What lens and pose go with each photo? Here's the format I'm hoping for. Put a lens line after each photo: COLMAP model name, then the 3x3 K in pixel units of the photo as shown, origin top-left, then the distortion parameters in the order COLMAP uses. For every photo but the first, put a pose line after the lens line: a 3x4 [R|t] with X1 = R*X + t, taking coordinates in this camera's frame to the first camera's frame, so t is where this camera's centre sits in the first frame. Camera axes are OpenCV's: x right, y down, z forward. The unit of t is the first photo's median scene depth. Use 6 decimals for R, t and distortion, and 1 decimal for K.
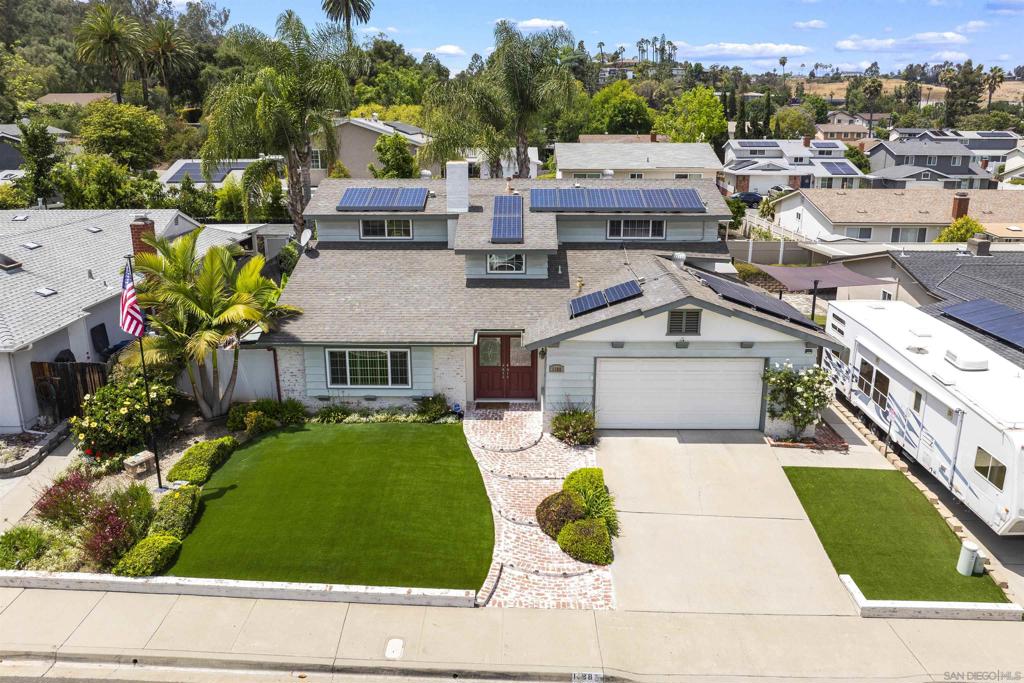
lens RADIAL K [[700.5, 0, 479.9], [0, 700.5, 292.8], [0, 0, 1]] dist [-0.033543, -0.002275]
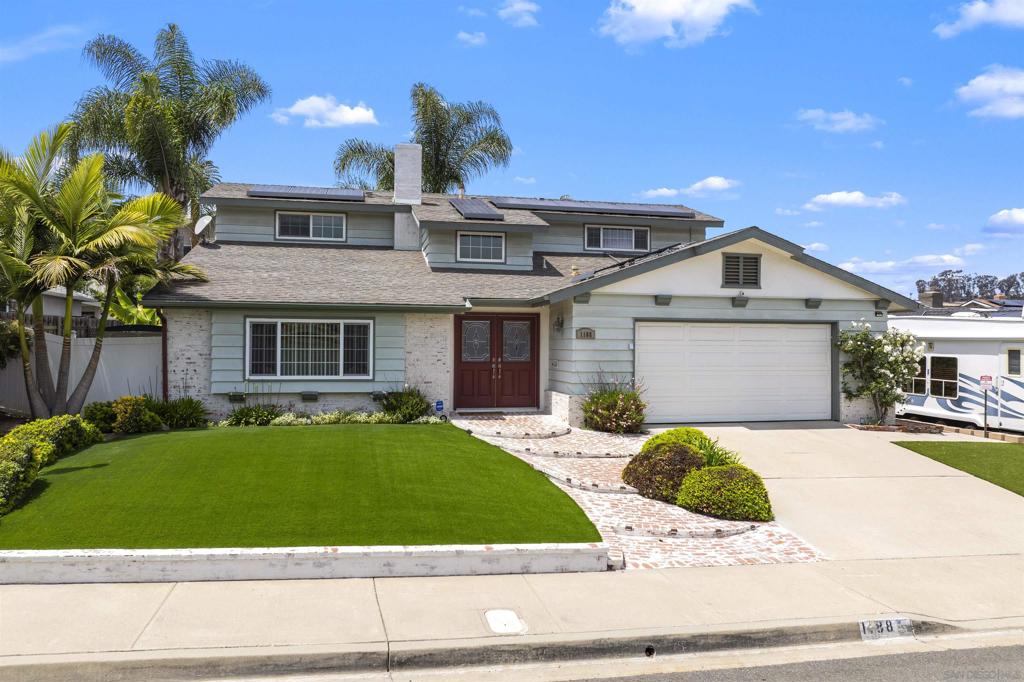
lens RADIAL K [[713.1, 0, 487.5], [0, 713.1, 337.8], [0, 0, 1]] dist [-0.035845, -0.001107]
pose [[0.973048, 0.021337, 0.229612, -0.154422], [0.032575, 0.973007, -0.228465, 0.268186], [-0.228289, 0.229787, 0.946088, 0.307417]]
